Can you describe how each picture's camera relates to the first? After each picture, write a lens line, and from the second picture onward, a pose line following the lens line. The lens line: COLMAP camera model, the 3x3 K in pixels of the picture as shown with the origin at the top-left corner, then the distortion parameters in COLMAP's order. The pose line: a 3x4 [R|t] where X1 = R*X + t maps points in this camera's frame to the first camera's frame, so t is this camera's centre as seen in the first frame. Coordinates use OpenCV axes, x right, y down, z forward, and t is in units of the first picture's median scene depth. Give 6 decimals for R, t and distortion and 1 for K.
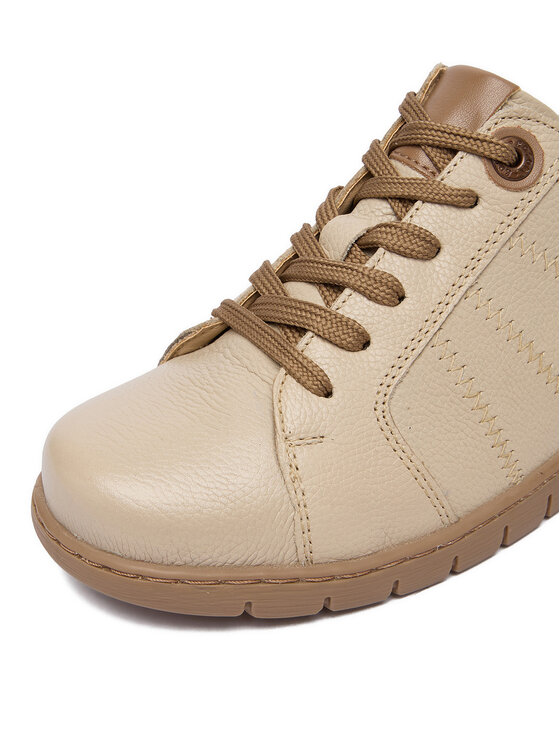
lens RADIAL K [[1219.0, 0, 283.2], [0, 1219.0, 374.1], [0, 0, 1]] dist [-0.036212, 0.000000]
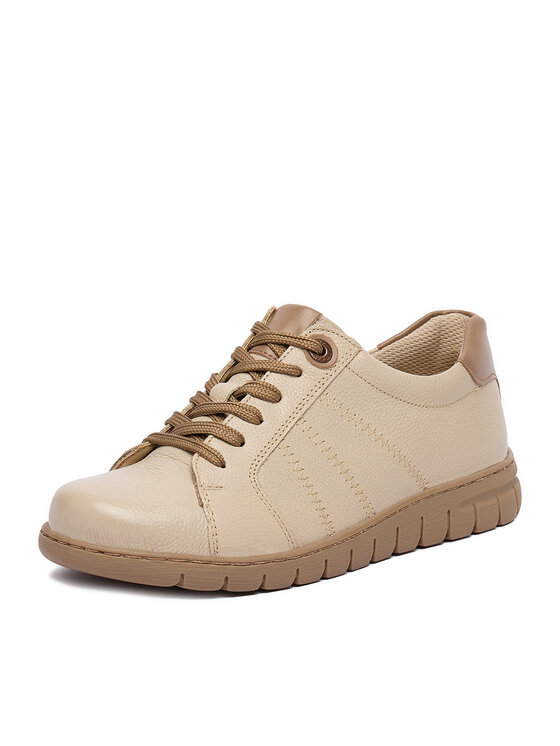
lens RADIAL K [[1689.7, 0, 279.2], [0, 1689.7, 373.6], [0, 0, 1]] dist [0.118207, 0.000000]
pose [[0.984598, 0.023378, 0.173261, -0.285693], [0.035733, 0.943190, -0.330326, 0.647101], [-0.171141, 0.331429, 0.927828, -1.214409]]
